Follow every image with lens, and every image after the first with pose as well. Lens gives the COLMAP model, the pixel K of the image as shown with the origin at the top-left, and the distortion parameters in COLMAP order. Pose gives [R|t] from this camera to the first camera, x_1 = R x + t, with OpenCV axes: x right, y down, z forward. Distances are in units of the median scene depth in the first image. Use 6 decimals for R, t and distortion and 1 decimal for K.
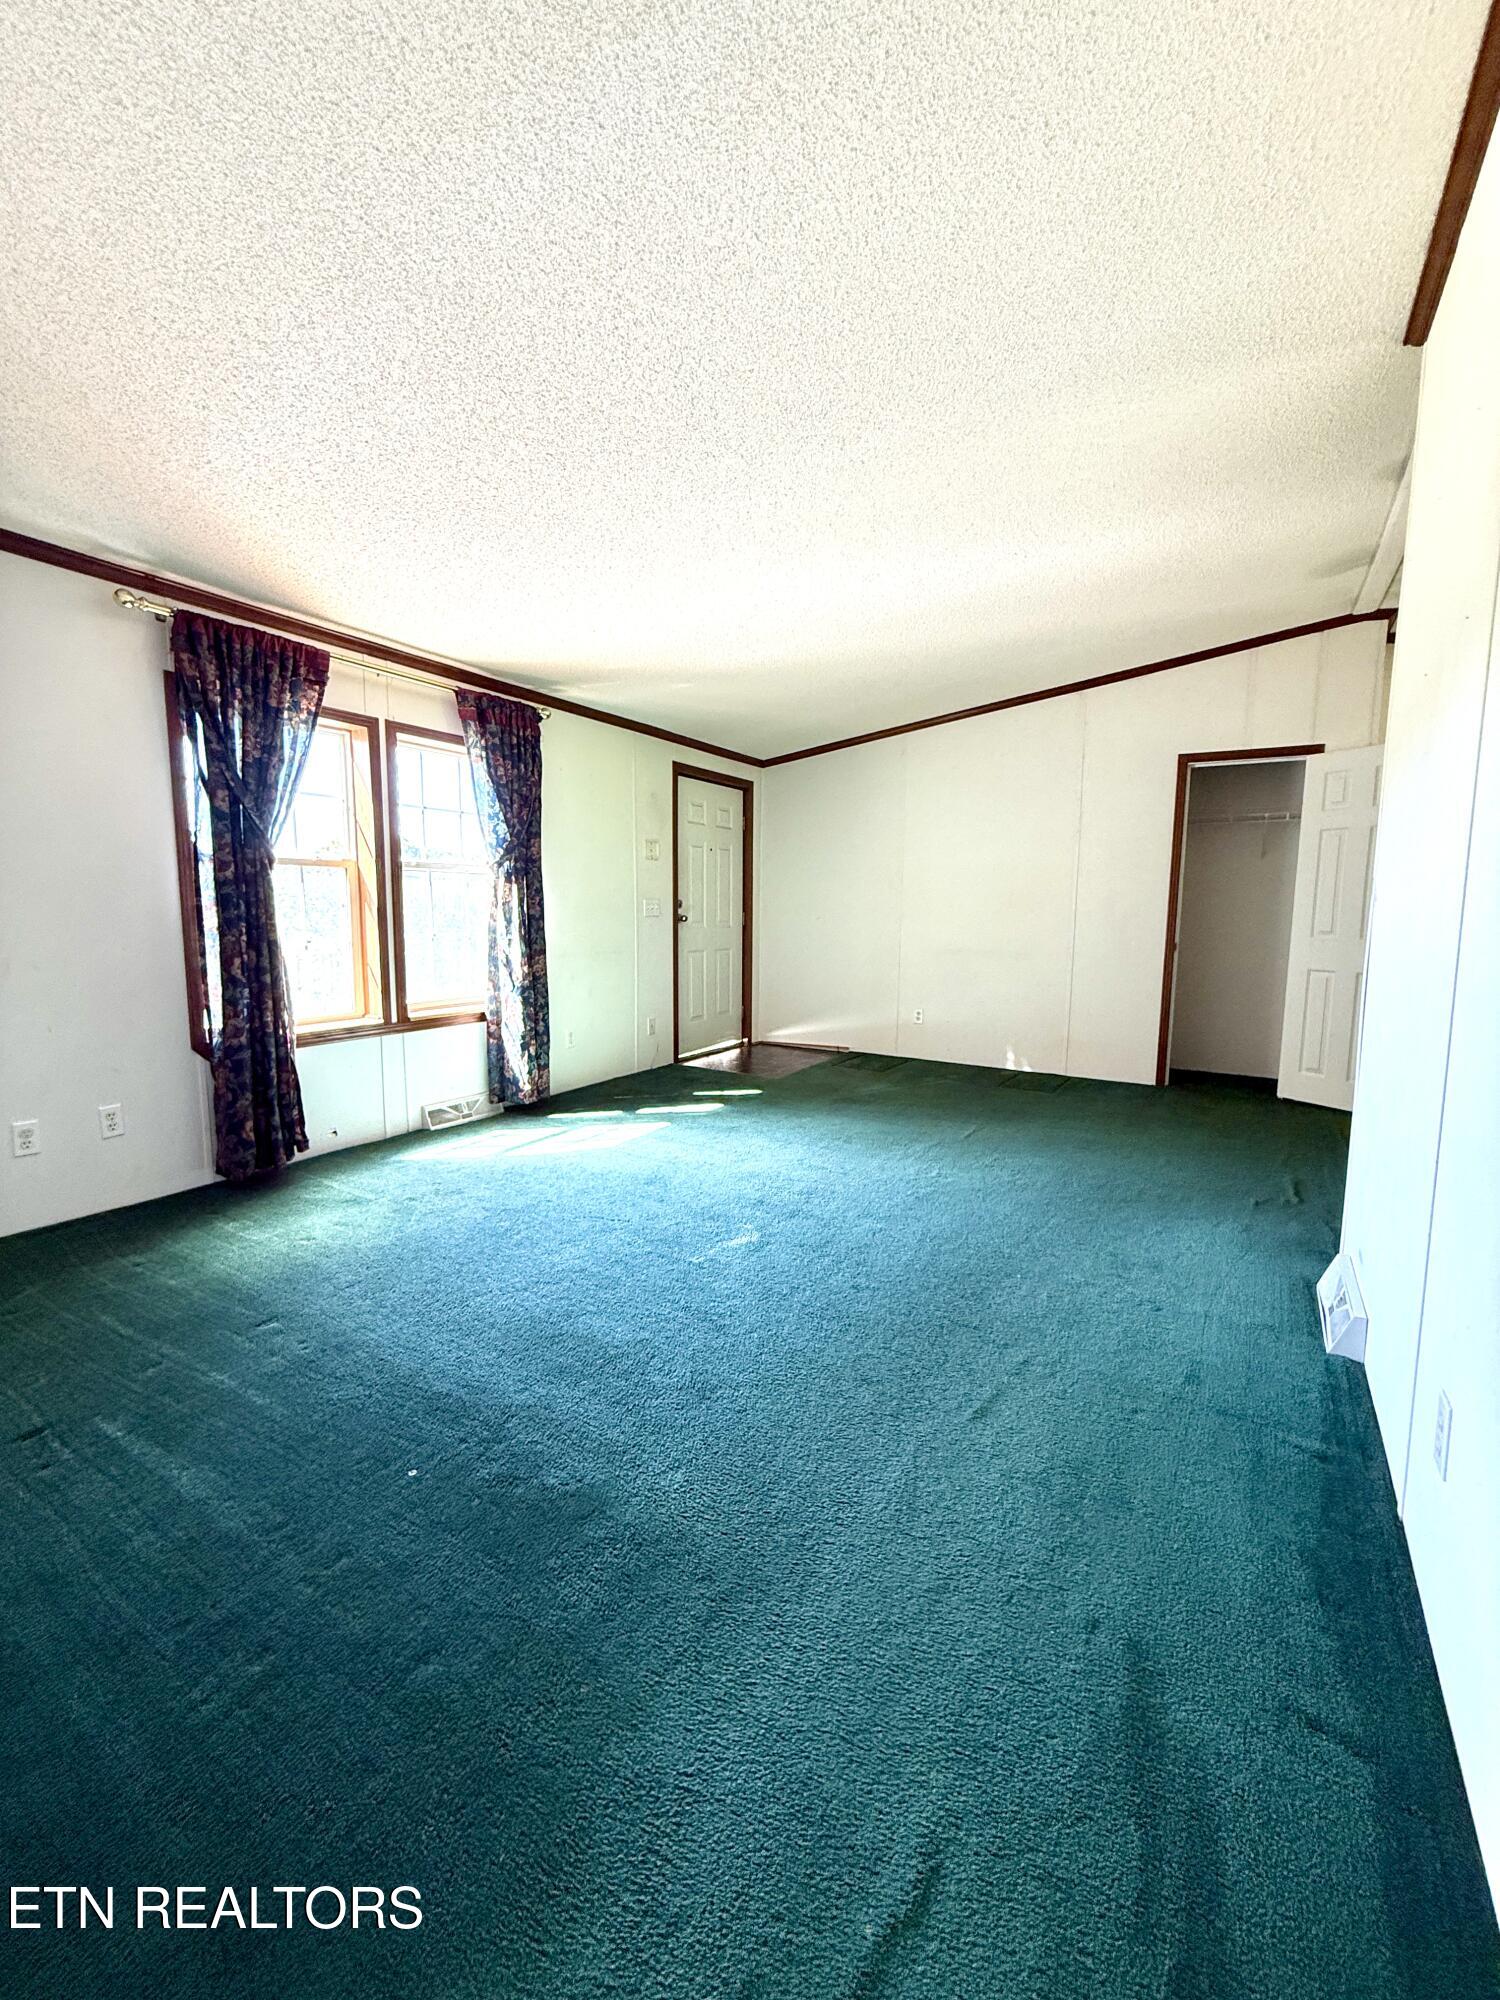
lens RADIAL K [[797.0, 0, 755.6], [0, 797.0, 1001.3], [0, 0, 1]] dist [-0.000114, -0.000213]
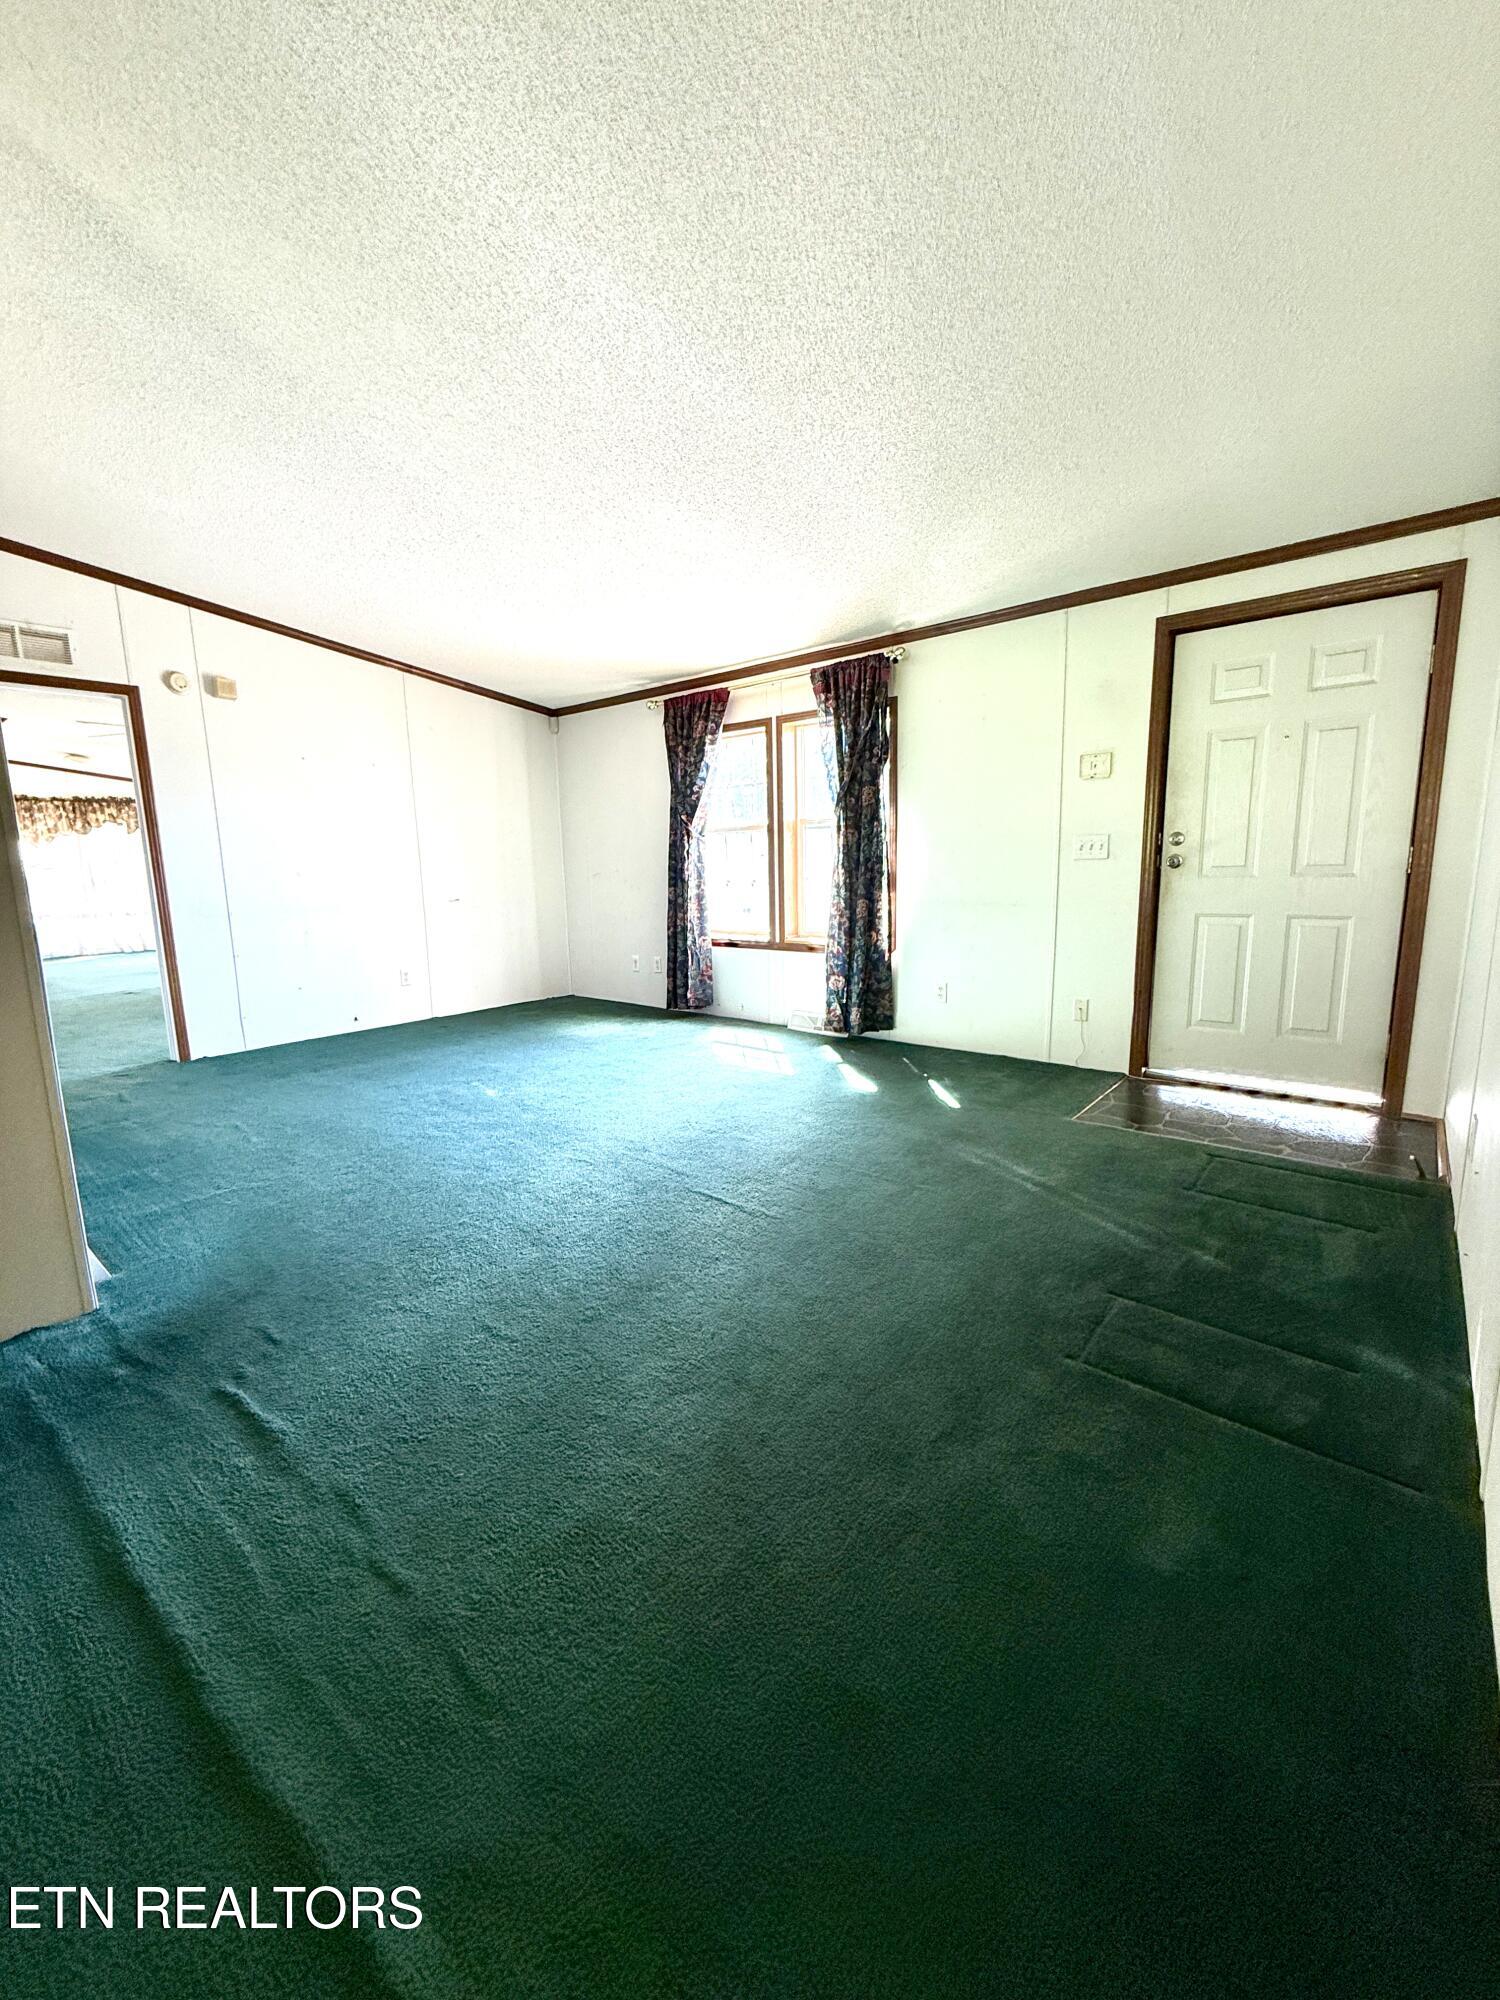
lens RADIAL K [[802.4, 0, 753.5], [0, 802.4, 1001.6], [0, 0, 1]] dist [-0.000375, 0.000133]
pose [[-0.126033, 0.164326, -0.978321, 0.870899], [-0.096351, 0.979495, 0.176935, -0.108776], [0.987336, 0.116562, -0.107616, 1.076487]]
